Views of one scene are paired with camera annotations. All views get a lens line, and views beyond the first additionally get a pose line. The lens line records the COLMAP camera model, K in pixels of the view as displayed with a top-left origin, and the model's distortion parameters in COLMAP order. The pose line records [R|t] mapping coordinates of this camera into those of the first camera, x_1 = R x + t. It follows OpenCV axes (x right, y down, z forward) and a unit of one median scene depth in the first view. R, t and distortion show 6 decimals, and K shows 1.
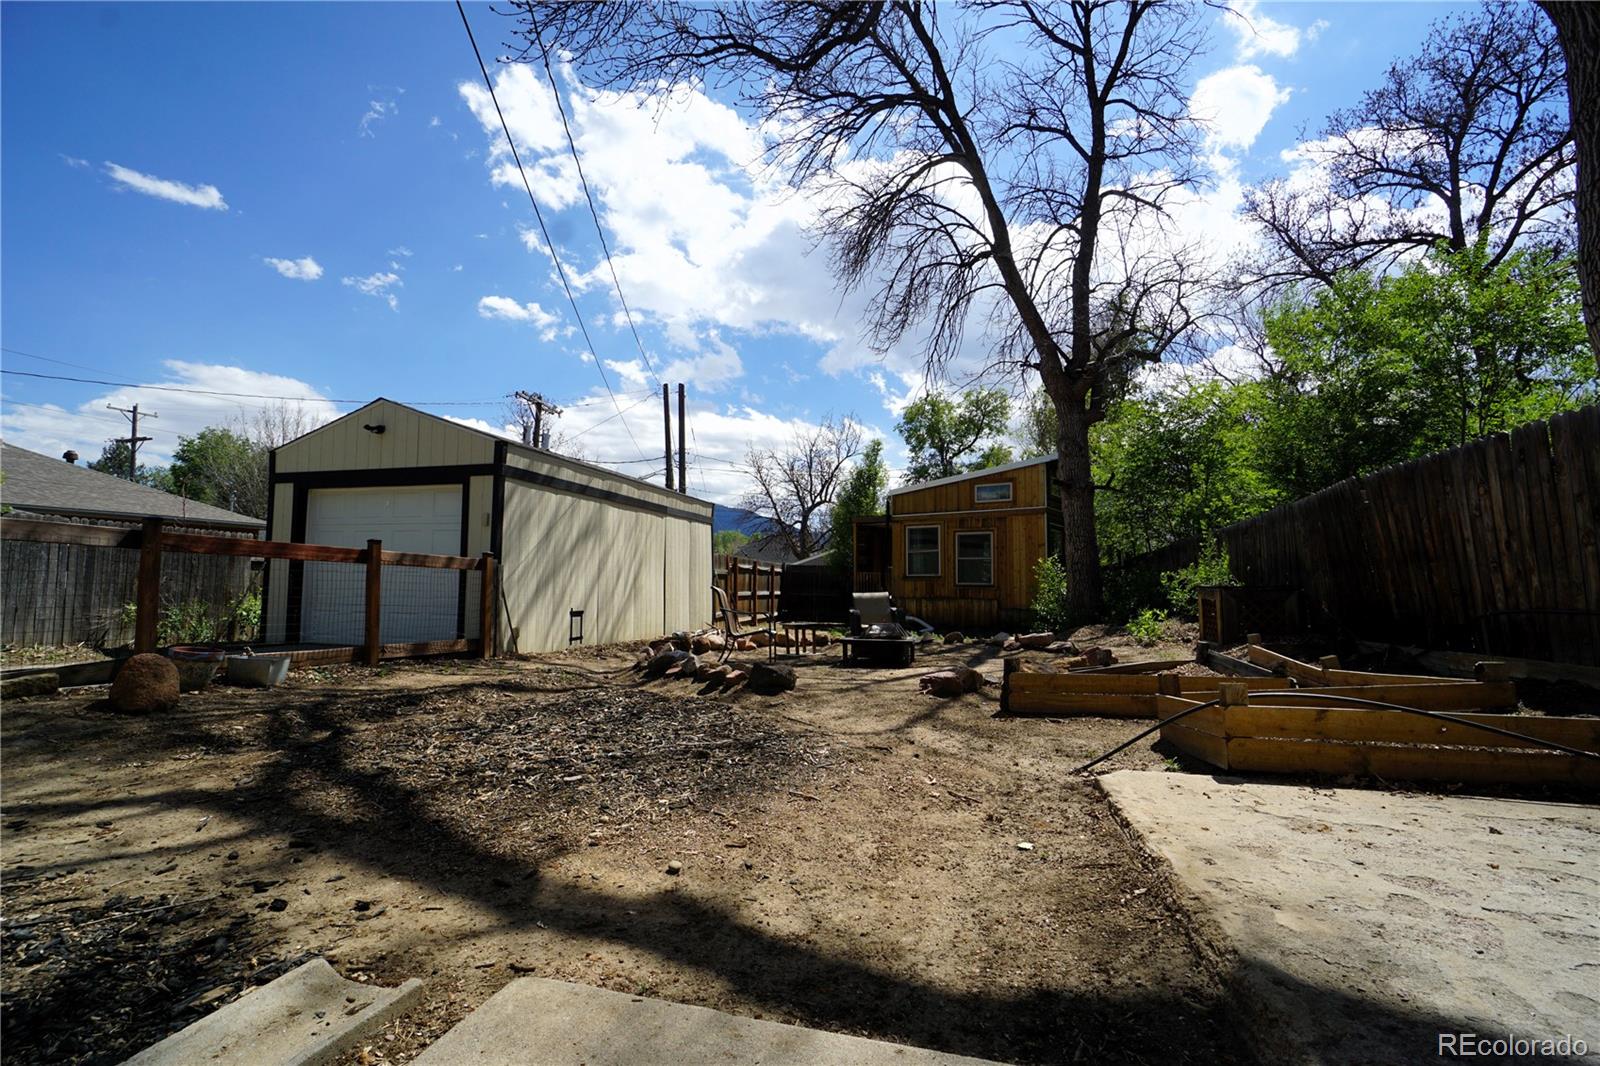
lens RADIAL K [[698.6, 0, 798.1], [0, 698.6, 535.9], [0, 0, 1]] dist [-0.053249, 0.012592]
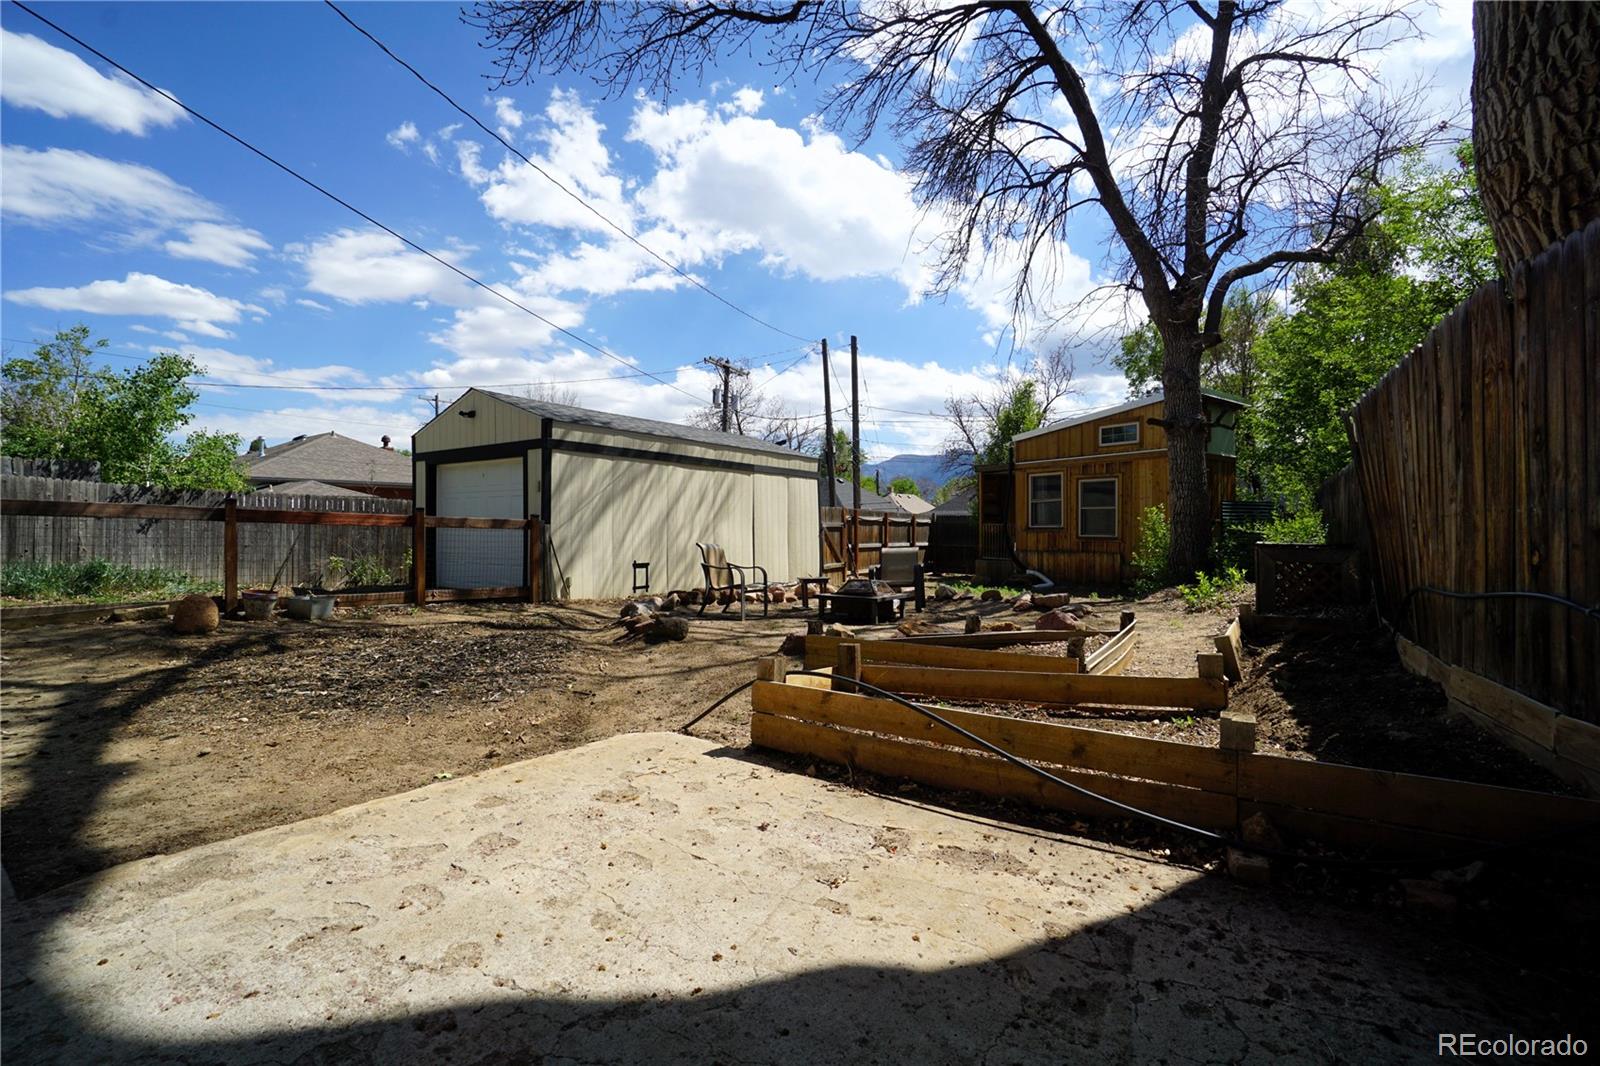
lens RADIAL K [[698.6, 0, 798.1], [0, 698.6, 535.9], [0, 0, 1]] dist [-0.053249, 0.012592]
pose [[0.939787, -0.002482, -0.341753, 0.218101], [0.027797, 0.997216, 0.069198, -0.005197], [0.340630, -0.074531, 0.937239, 0.019602]]
